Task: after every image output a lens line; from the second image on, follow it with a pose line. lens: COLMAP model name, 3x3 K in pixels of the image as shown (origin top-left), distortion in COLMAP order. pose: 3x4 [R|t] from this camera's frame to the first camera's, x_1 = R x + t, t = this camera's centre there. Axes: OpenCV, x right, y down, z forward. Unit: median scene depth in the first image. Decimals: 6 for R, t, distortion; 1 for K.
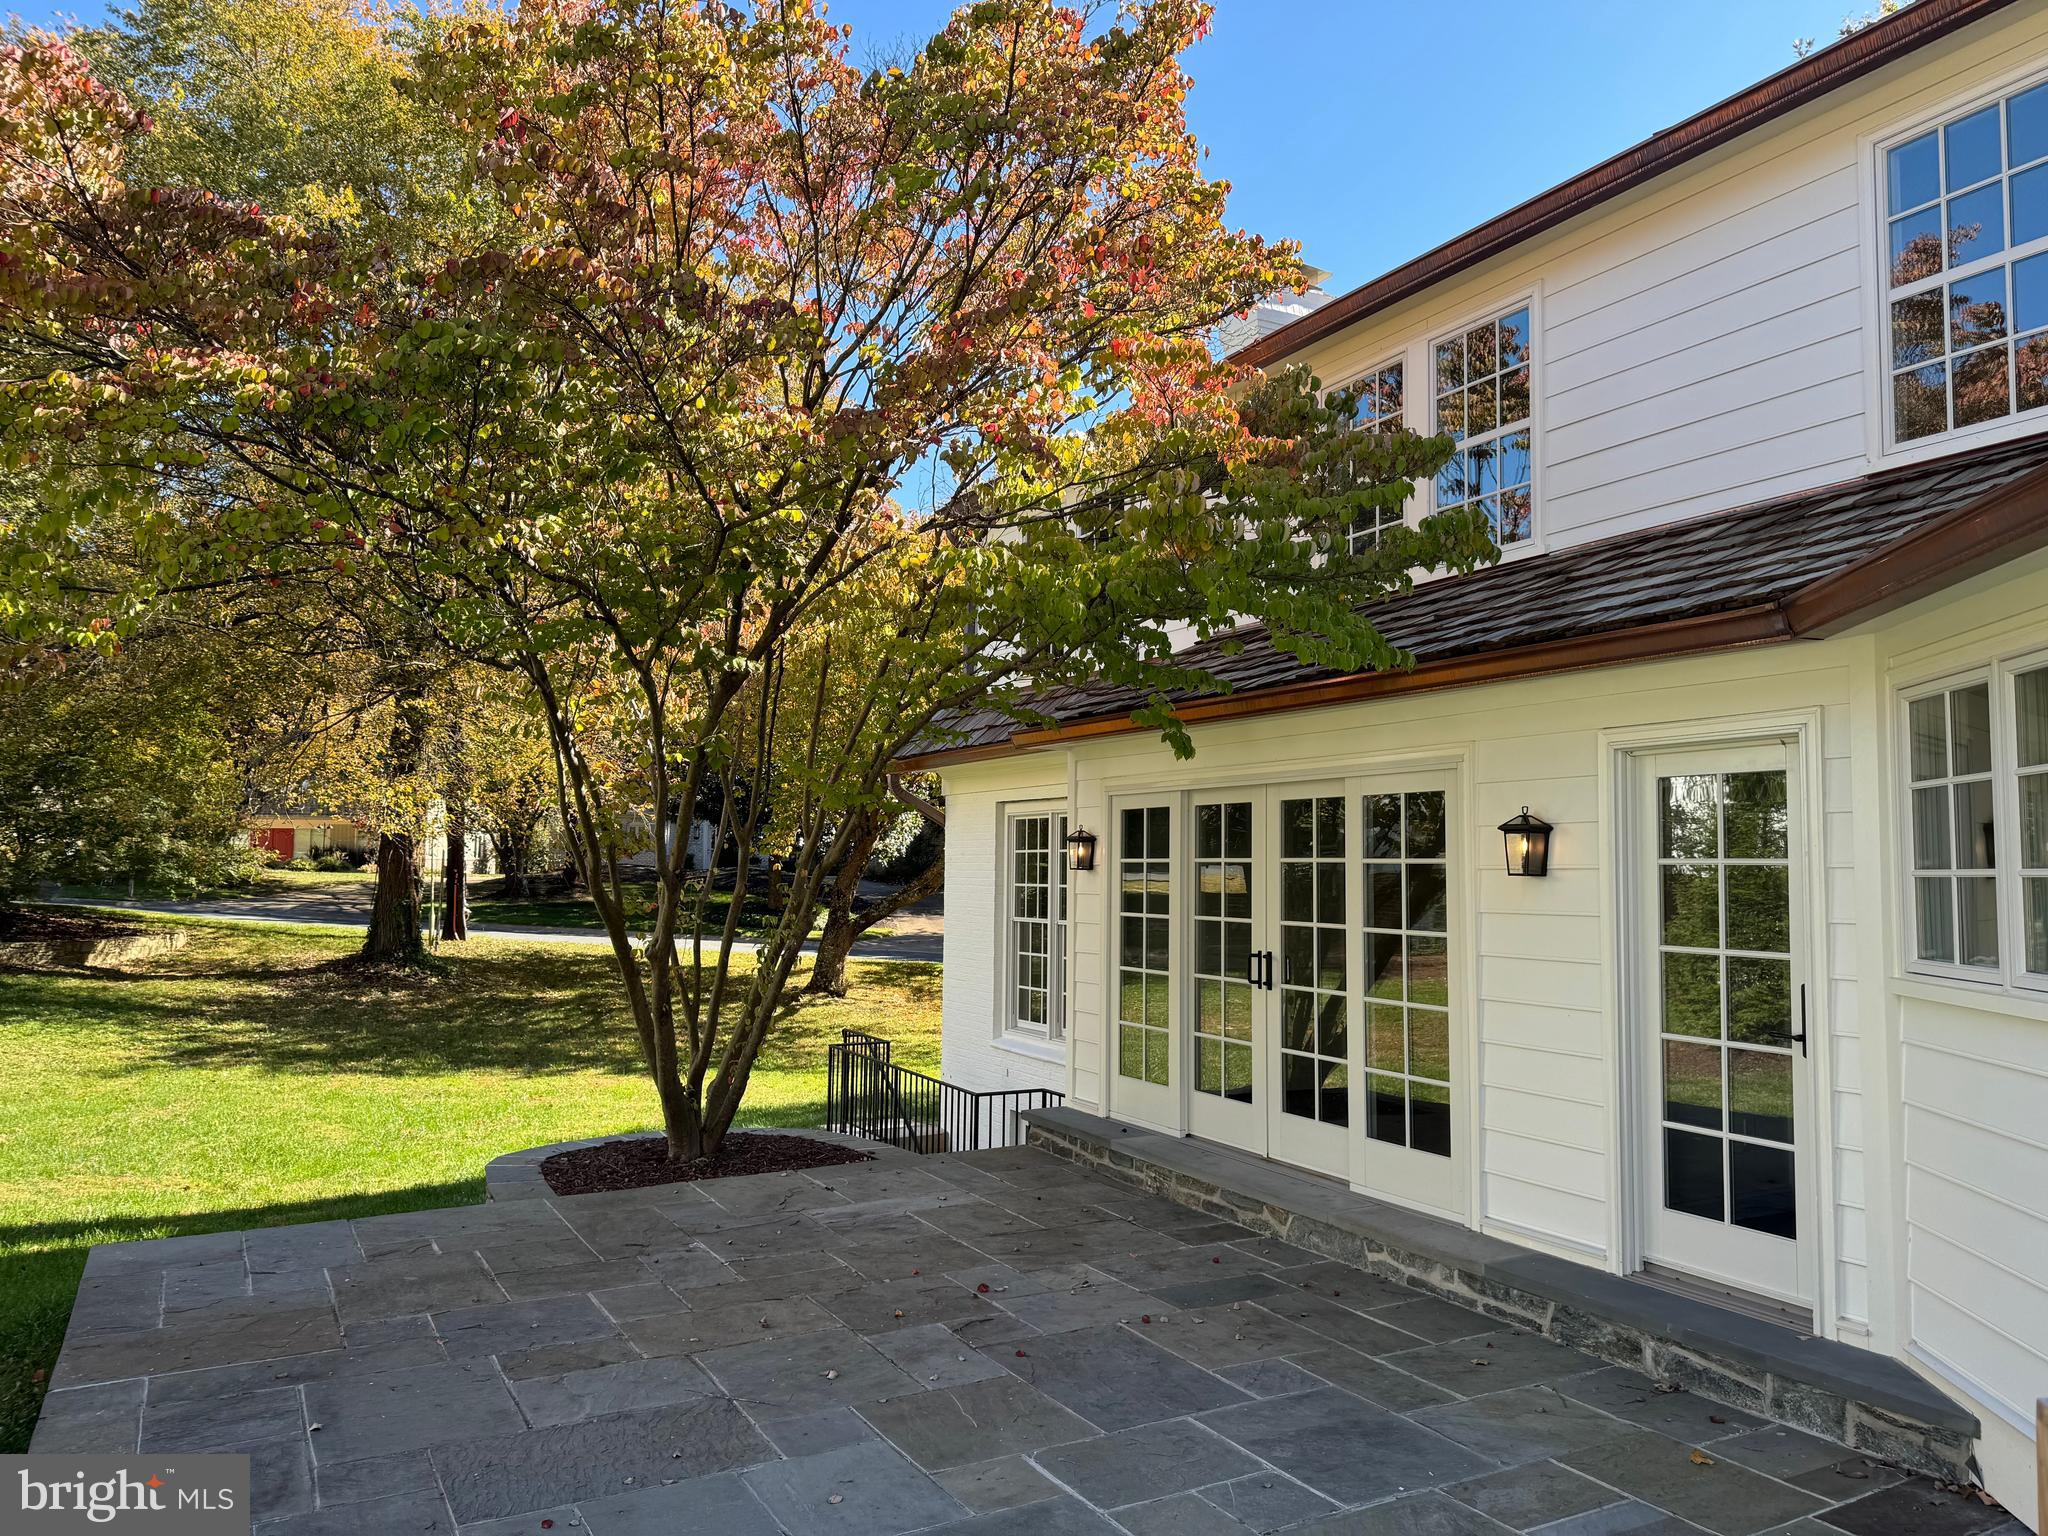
lens RADIAL K [[1425.9, 0, 1023.3], [0, 1425.9, 774.0], [0, 0, 1]] dist [0.073494, -0.058513]
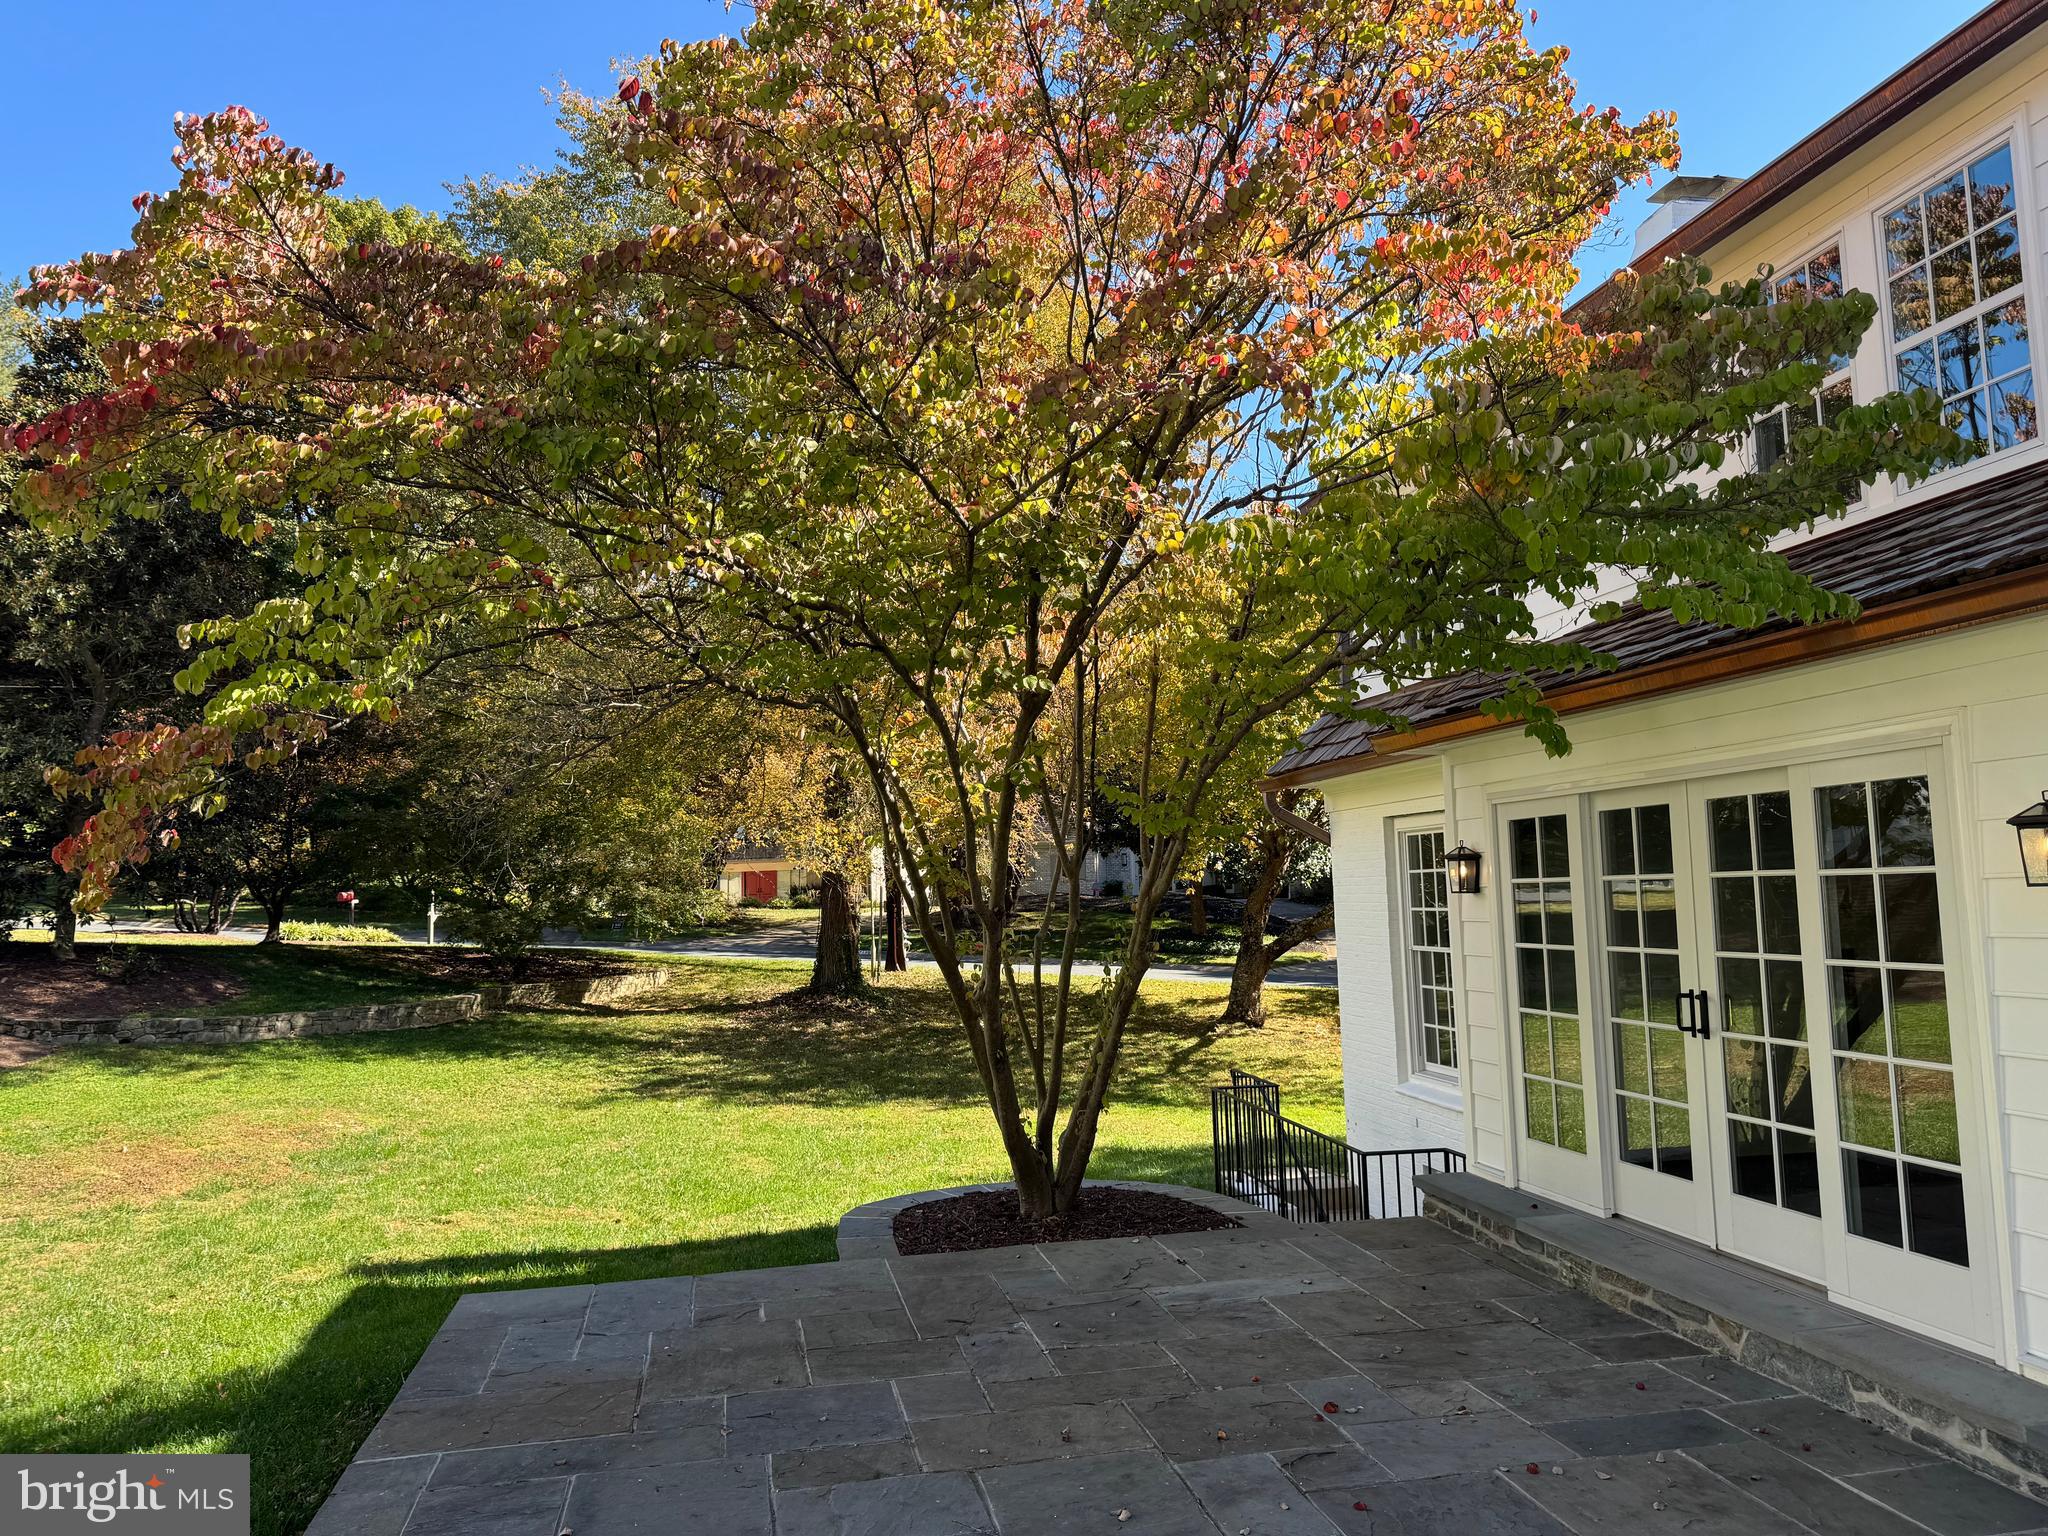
lens RADIAL K [[1428.0, 0, 1036.4], [0, 1428.0, 758.2], [0, 0, 1]] dist [0.058919, -0.052886]
pose [[0.954825, -0.062301, -0.290563, 0.066070], [0.054787, 0.997921, -0.033931, 0.002187], [0.292073, 0.016479, 0.956254, 0.128504]]
